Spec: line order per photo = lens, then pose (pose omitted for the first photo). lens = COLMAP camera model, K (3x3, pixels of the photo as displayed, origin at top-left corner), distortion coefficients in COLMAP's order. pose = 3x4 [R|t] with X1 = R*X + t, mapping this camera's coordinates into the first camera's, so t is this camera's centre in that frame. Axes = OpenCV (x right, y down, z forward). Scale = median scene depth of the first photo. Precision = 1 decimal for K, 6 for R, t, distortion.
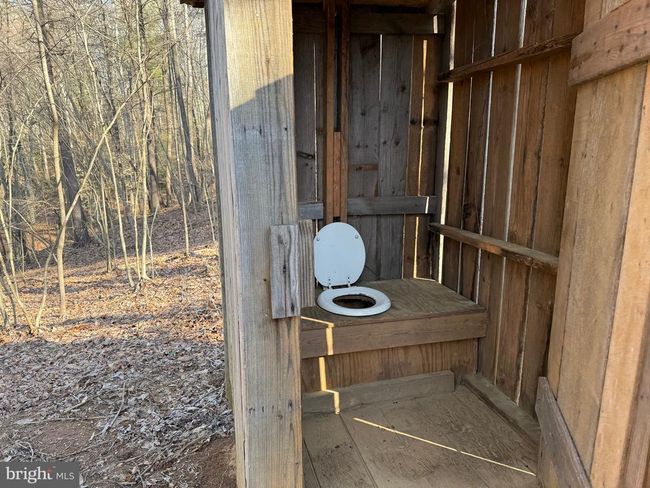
lens RADIAL K [[440.0, 0, 327.2], [0, 440.0, 242.5], [0, 0, 1]] dist [0.106414, -0.134171]
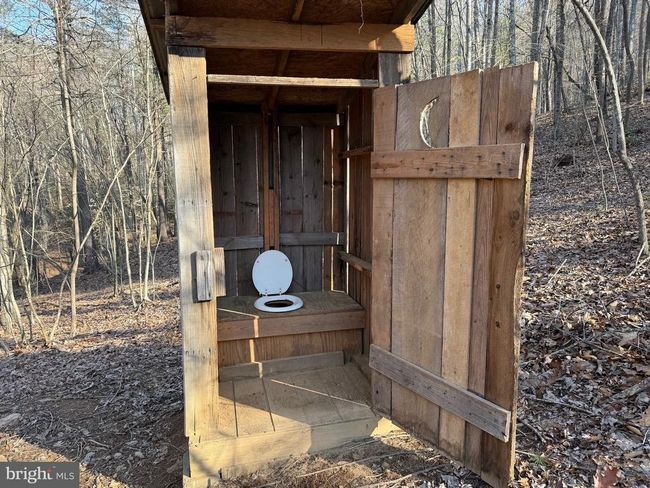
lens RADIAL K [[440.0, 0, 327.2], [0, 440.0, 242.5], [0, 0, 1]] dist [0.106414, -0.134171]
pose [[0.999825, 0.008538, -0.016662, 0.144472], [-0.009661, 0.997605, -0.068493, 0.016711], [0.016038, 0.068642, 0.997512, -0.282813]]
